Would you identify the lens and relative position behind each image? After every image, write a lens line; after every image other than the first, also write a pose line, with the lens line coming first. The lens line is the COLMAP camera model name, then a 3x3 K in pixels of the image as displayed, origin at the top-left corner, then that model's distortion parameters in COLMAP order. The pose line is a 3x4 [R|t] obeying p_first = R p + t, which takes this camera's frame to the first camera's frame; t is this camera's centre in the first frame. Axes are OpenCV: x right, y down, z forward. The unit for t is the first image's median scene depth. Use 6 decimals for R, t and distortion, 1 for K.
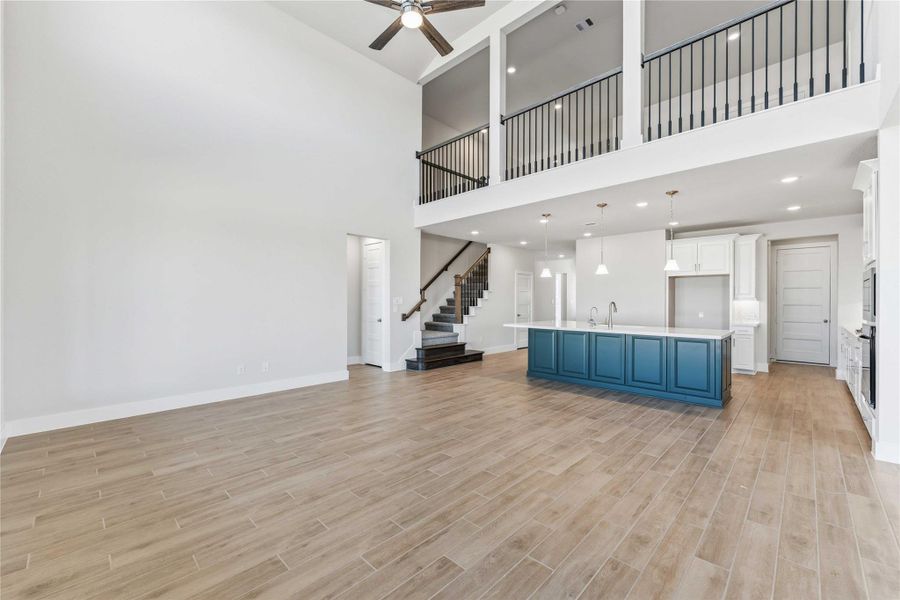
lens RADIAL K [[367.1, 0, 447.2], [0, 367.1, 301.7], [0, 0, 1]] dist [0.003703, 0.001136]
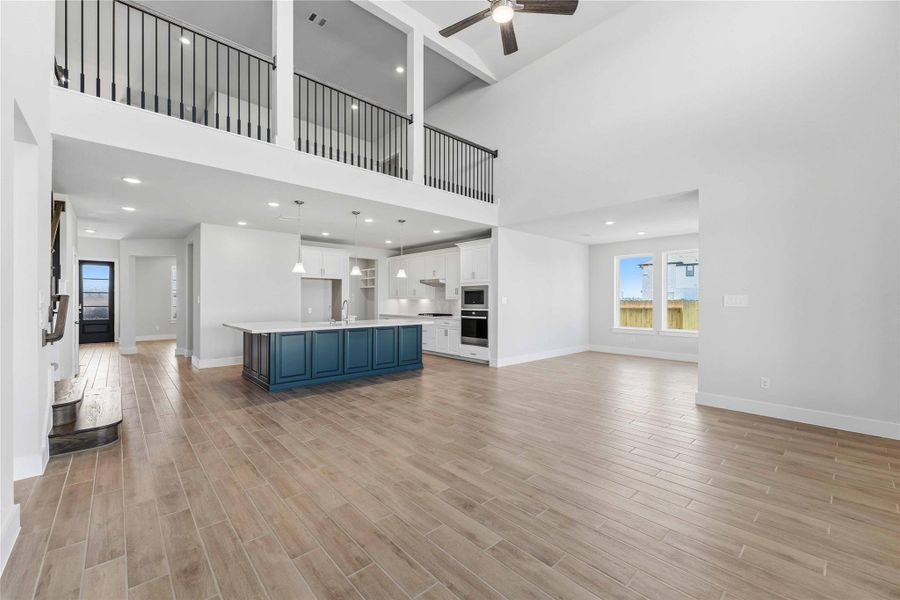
lens RADIAL K [[367.1, 0, 447.4], [0, 367.1, 300.1], [0, 0, 1]] dist [0.003703, 0.001136]
pose [[0.057502, -0.000224, 0.998345, -0.746757], [-0.002885, 0.999996, 0.000391, -0.001202], [-0.998341, -0.002903, 0.057501, 0.745150]]
